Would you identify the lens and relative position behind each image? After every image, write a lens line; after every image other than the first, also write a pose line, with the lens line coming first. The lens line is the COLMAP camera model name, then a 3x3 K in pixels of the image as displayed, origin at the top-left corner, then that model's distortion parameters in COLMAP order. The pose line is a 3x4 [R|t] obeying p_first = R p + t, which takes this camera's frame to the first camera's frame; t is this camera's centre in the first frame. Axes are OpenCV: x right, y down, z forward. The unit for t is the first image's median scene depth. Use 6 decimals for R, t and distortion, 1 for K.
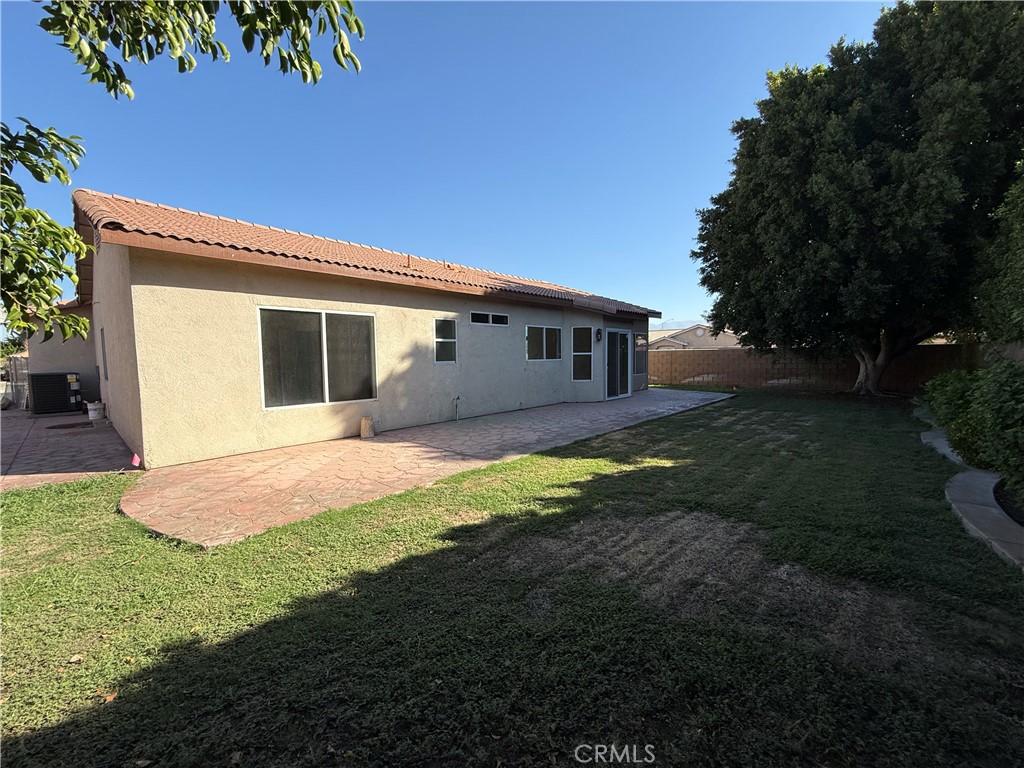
lens RADIAL K [[411.6, 0, 514.5], [0, 411.6, 386.7], [0, 0, 1]] dist [-0.000094, -0.000072]
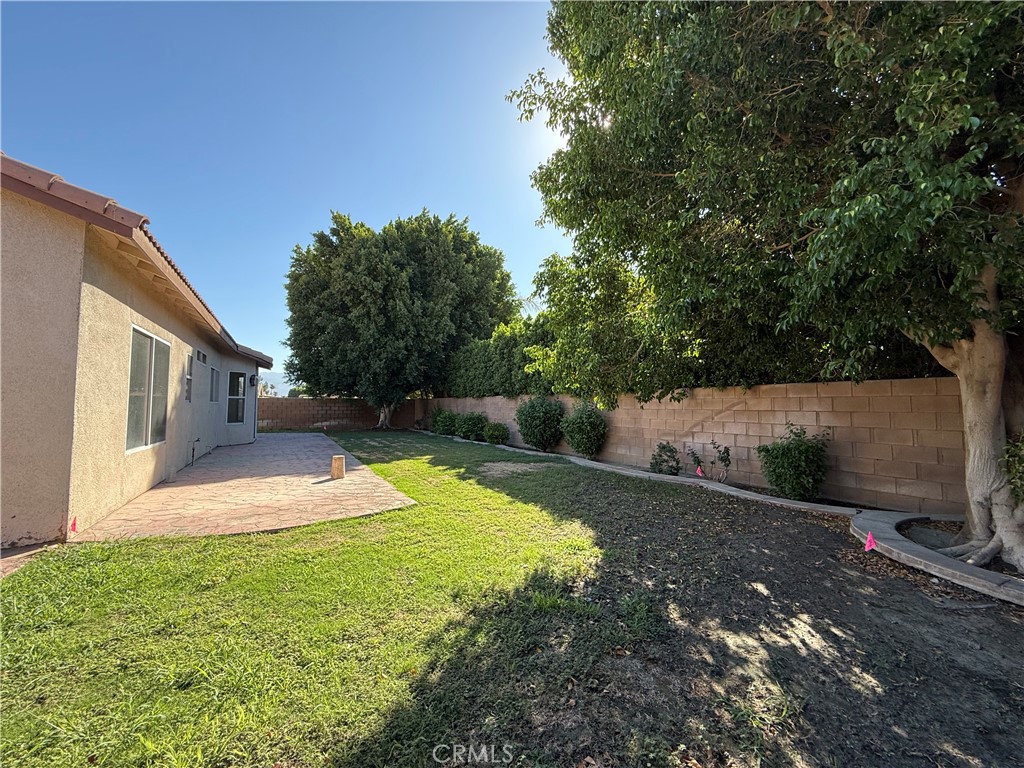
lens RADIAL K [[407.3, 0, 511.3], [0, 407.3, 378.5], [0, 0, 1]] dist [-0.000305, 0.000016]
pose [[0.314831, 0.075558, 0.946135, -0.636287], [0.065816, 0.992689, -0.101176, 0.023454], [-0.946863, 0.094124, 0.307557, 0.027485]]
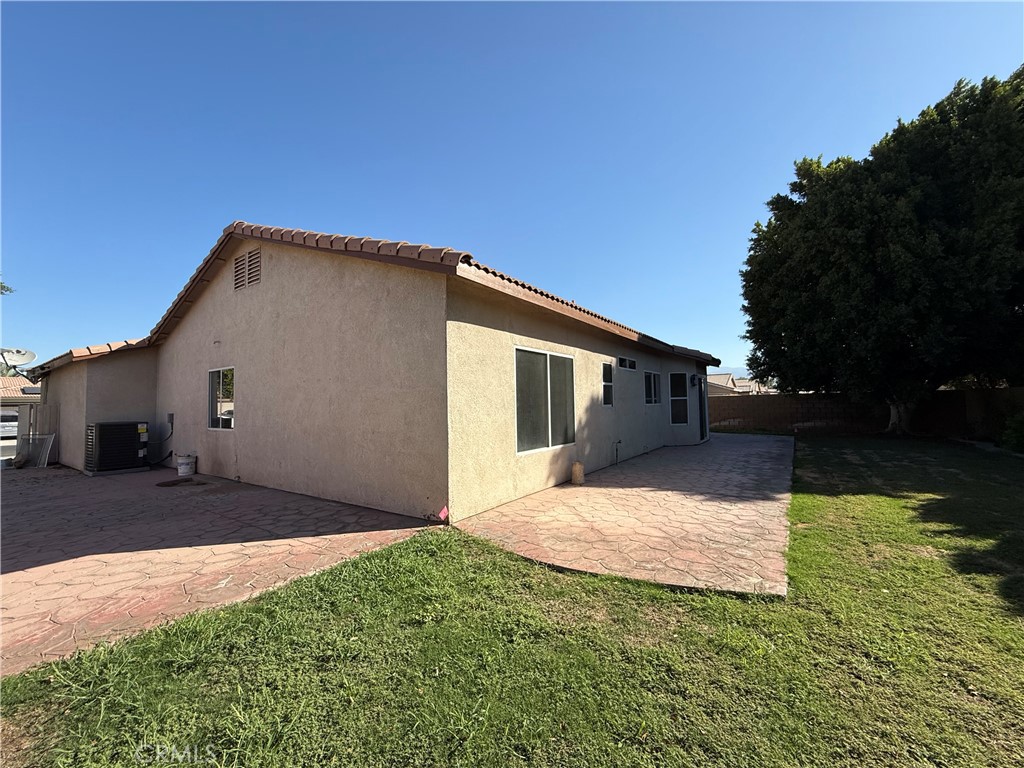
lens RADIAL K [[409.4, 0, 511.0], [0, 409.4, 385.3], [0, 0, 1]] dist [0.000654, 0.000307]
pose [[0.991110, 0.000915, 0.133045, -0.422938], [0.015437, 0.992432, -0.121821, 0.007034], [-0.132150, 0.122792, 0.983595, 0.036829]]
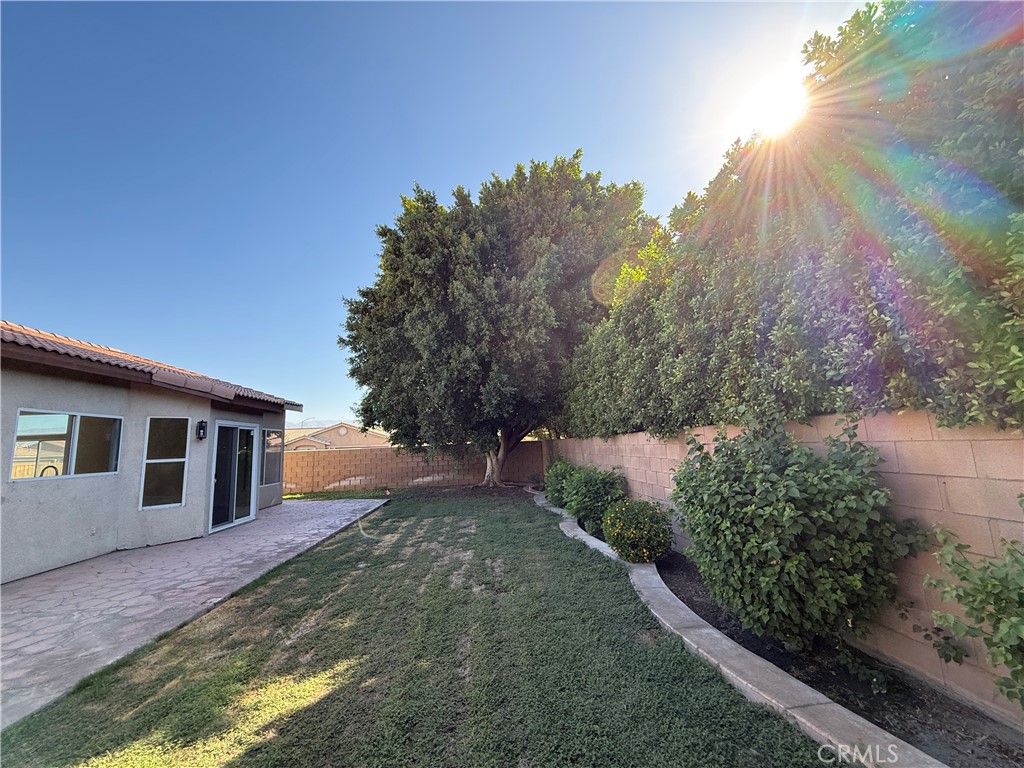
lens RADIAL K [[409.6, 0, 501.8], [0, 409.6, 380.4], [0, 0, 1]] dist [0.000157, -0.000172]
pose [[0.701176, 0.095783, 0.706526, 0.074380], [0.087038, 0.972025, -0.218156, -0.020503], [-0.707656, 0.214461, 0.673223, 0.219162]]
